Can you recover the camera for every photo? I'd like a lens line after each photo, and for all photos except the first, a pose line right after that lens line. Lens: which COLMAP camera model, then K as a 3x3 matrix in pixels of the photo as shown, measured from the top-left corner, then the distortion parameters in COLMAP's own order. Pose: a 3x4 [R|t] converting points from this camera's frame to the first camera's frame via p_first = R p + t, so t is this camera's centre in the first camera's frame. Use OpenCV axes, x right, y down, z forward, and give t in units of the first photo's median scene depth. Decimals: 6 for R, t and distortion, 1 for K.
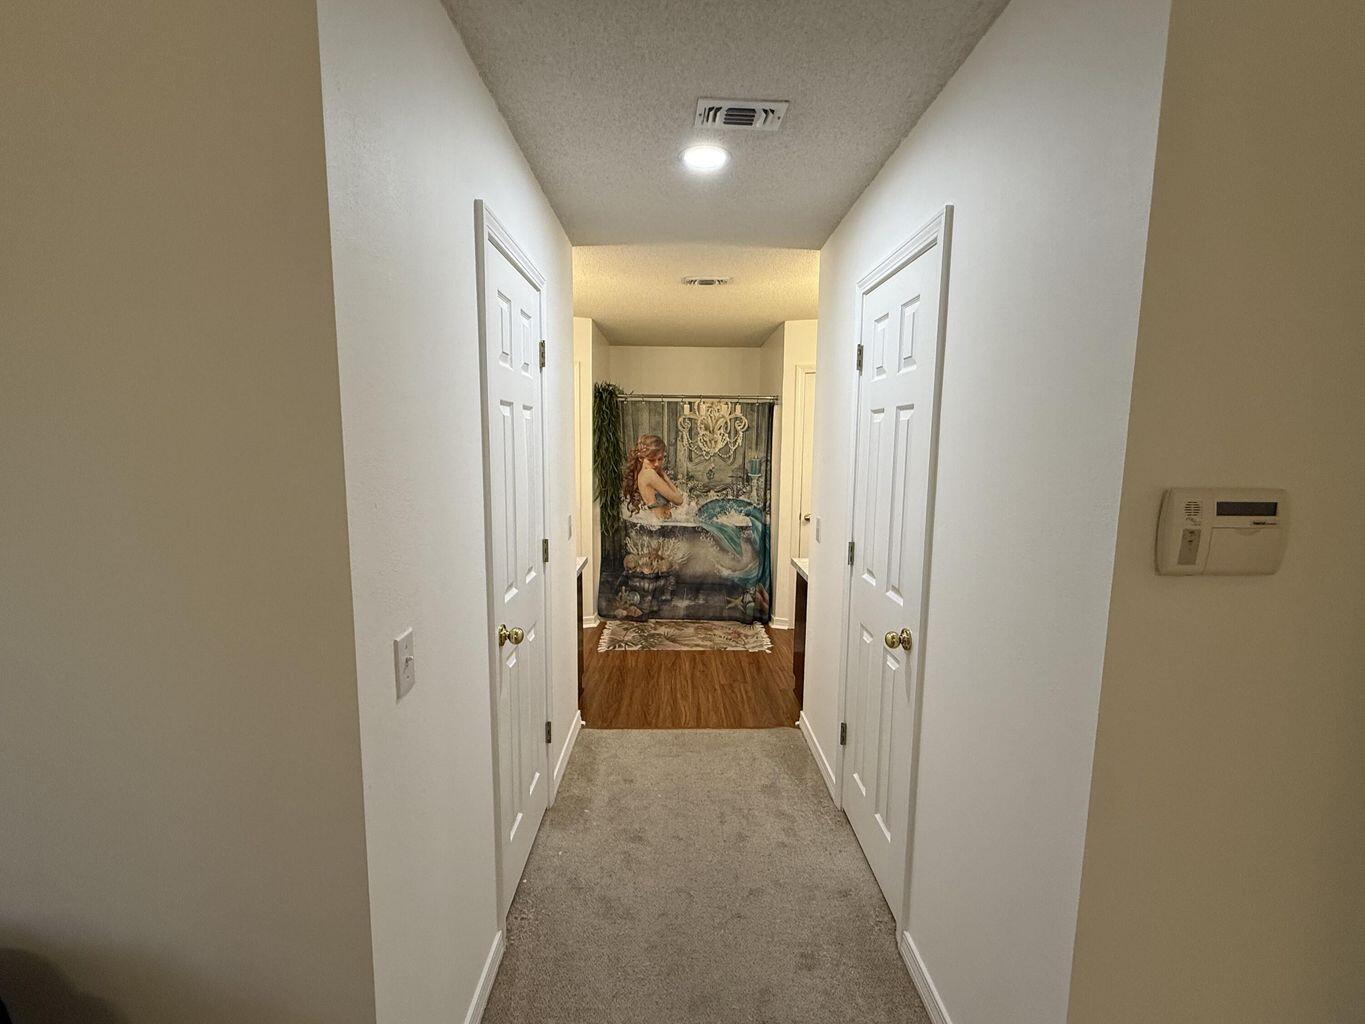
lens RADIAL K [[588.9, 0, 682.5], [0, 588.9, 512.0], [0, 0, 1]] dist [-0.000749, -0.000060]
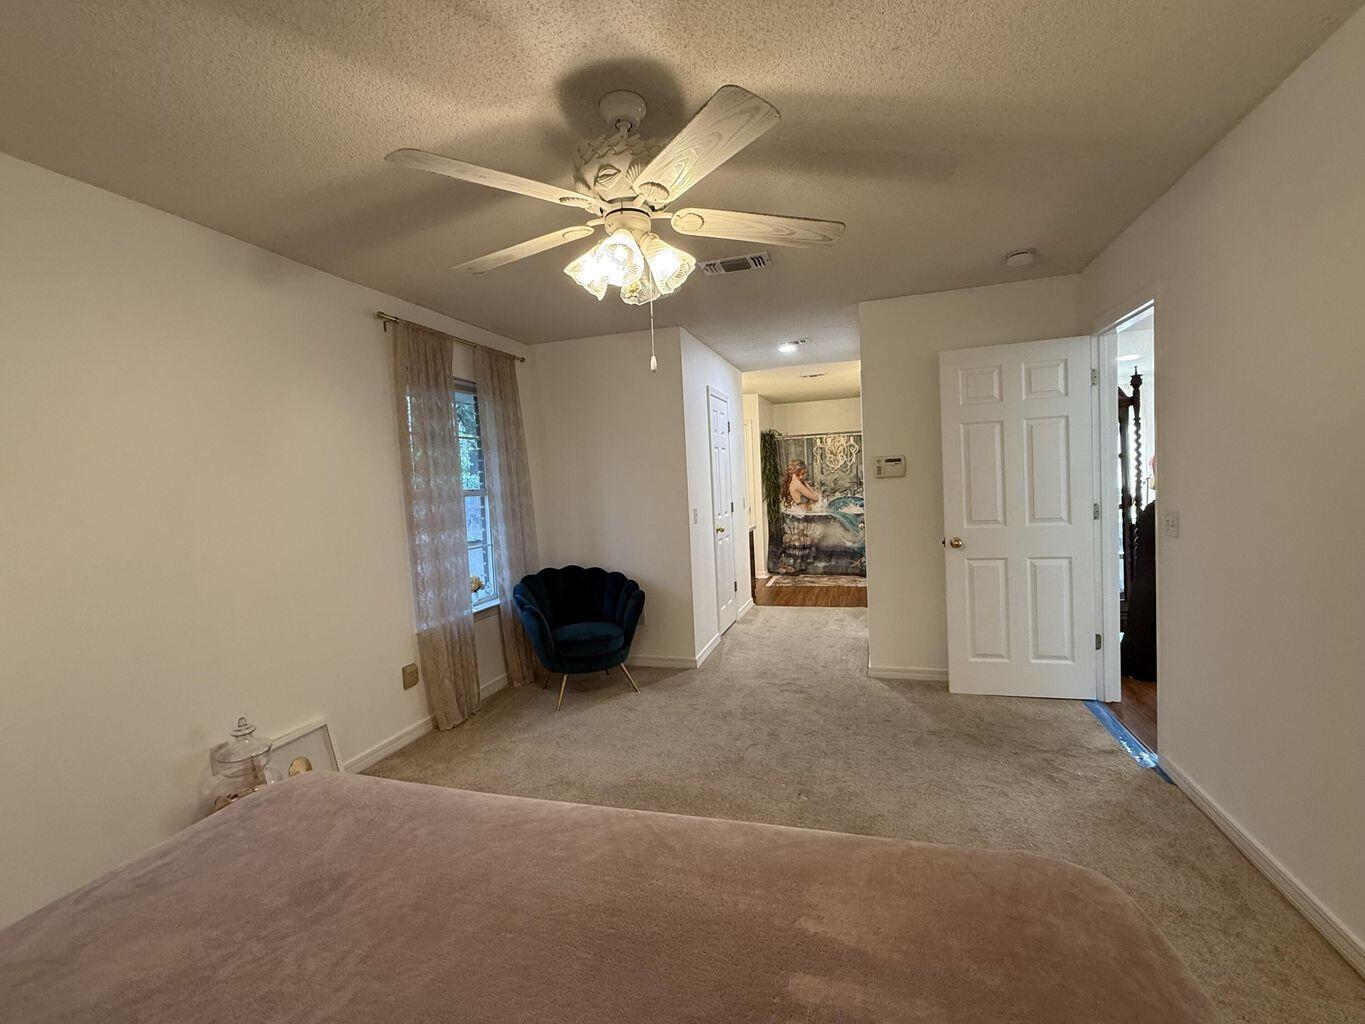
lens RADIAL K [[588.9, 0, 682.5], [0, 588.9, 512.0], [0, 0, 1]] dist [-0.000749, -0.000060]
pose [[0.947210, -0.038591, -0.318283, 0.157765], [0.019625, 0.997847, -0.062583, 0.108113], [0.320013, 0.053033, 0.945928, -0.622612]]
